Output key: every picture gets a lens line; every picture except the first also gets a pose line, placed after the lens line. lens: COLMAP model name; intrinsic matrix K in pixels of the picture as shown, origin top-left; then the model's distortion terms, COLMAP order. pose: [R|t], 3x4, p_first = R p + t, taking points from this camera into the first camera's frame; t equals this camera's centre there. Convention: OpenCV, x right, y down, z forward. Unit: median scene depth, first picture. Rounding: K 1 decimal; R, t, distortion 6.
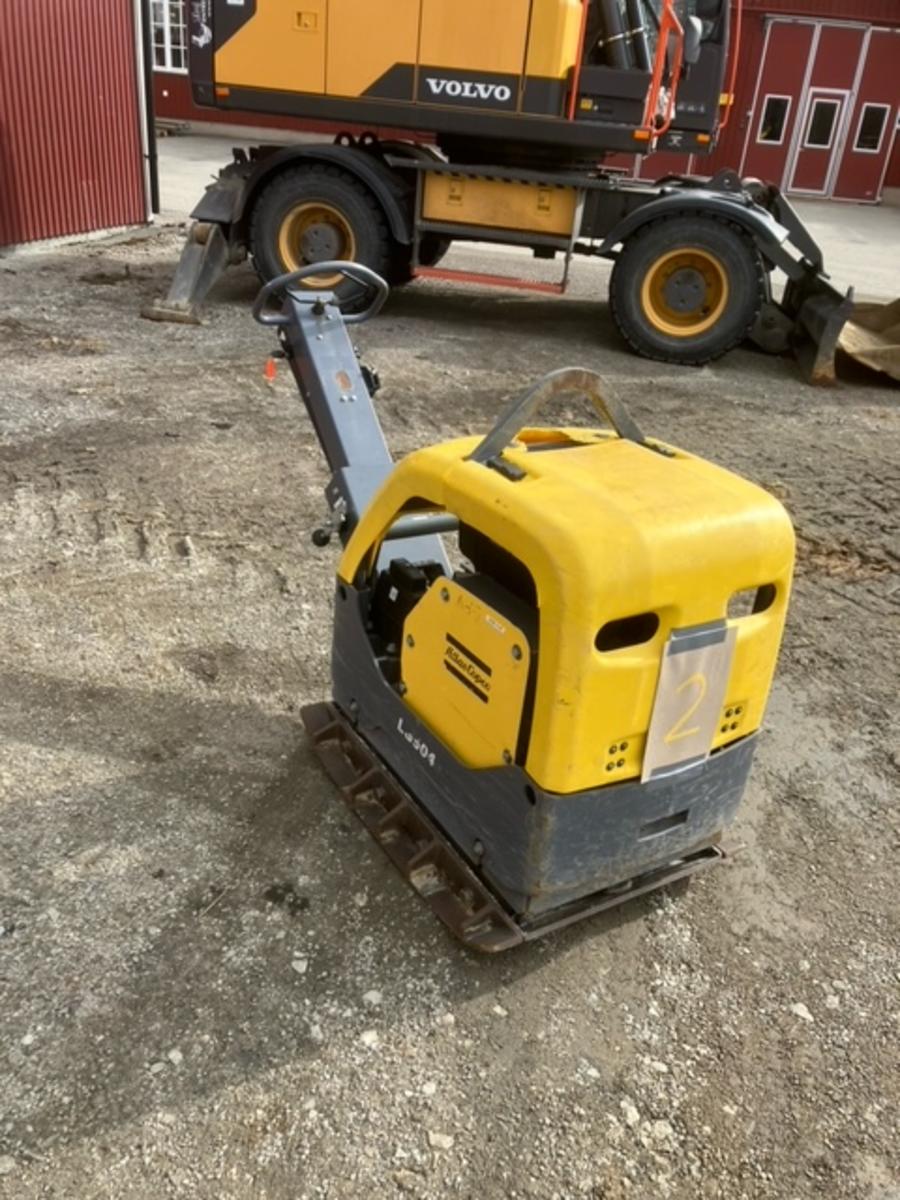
lens RADIAL K [[986.0, 0, 459.2], [0, 986.0, 602.0], [0, 0, 1]] dist [0.008708, 0.005226]
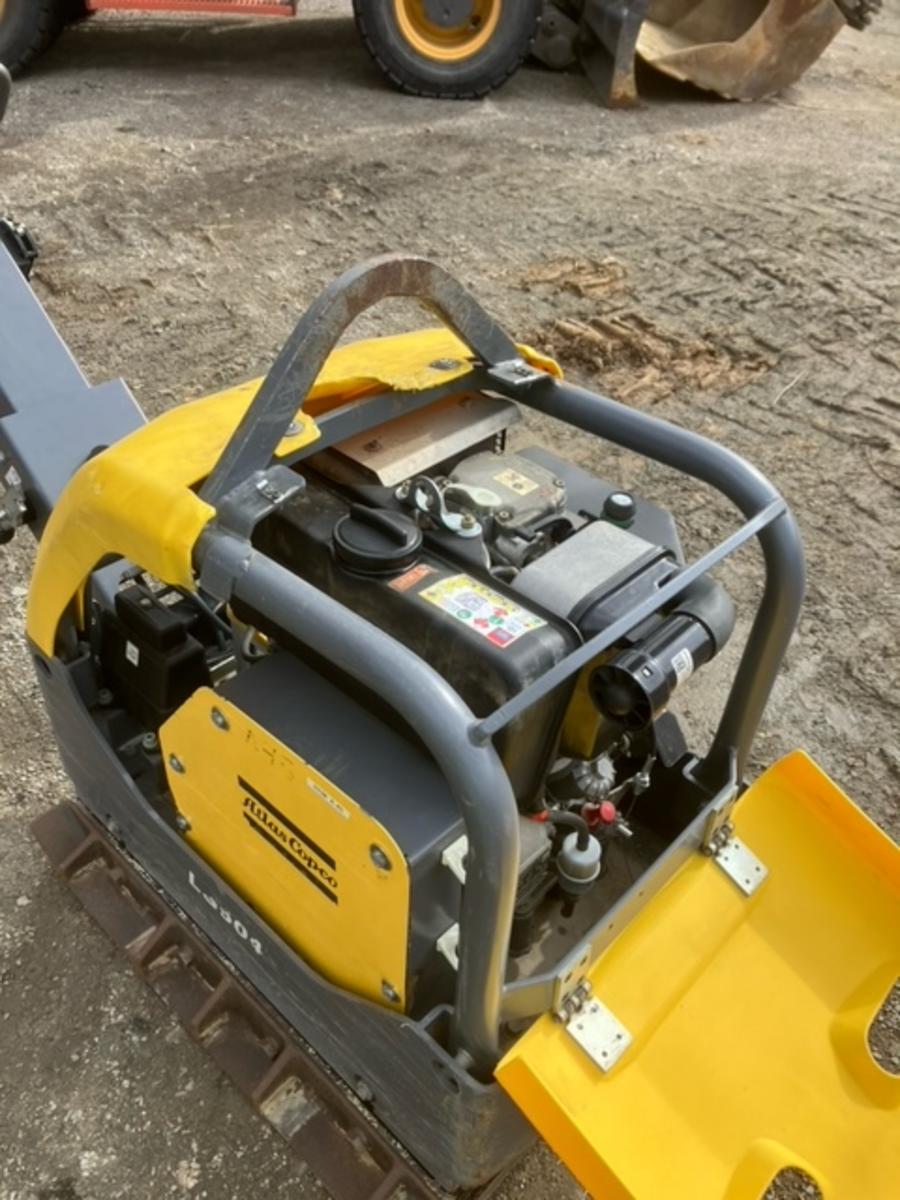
lens RADIAL K [[988.1, 0, 464.3], [0, 988.1, 605.0], [0, 0, 1]] dist [0.009373, 0.007557]
pose [[0.965277, -0.199285, 0.168893, 0.015410], [0.151981, 0.954283, 0.257383, -0.079724], [-0.212464, -0.222778, 0.951435, 0.198928]]
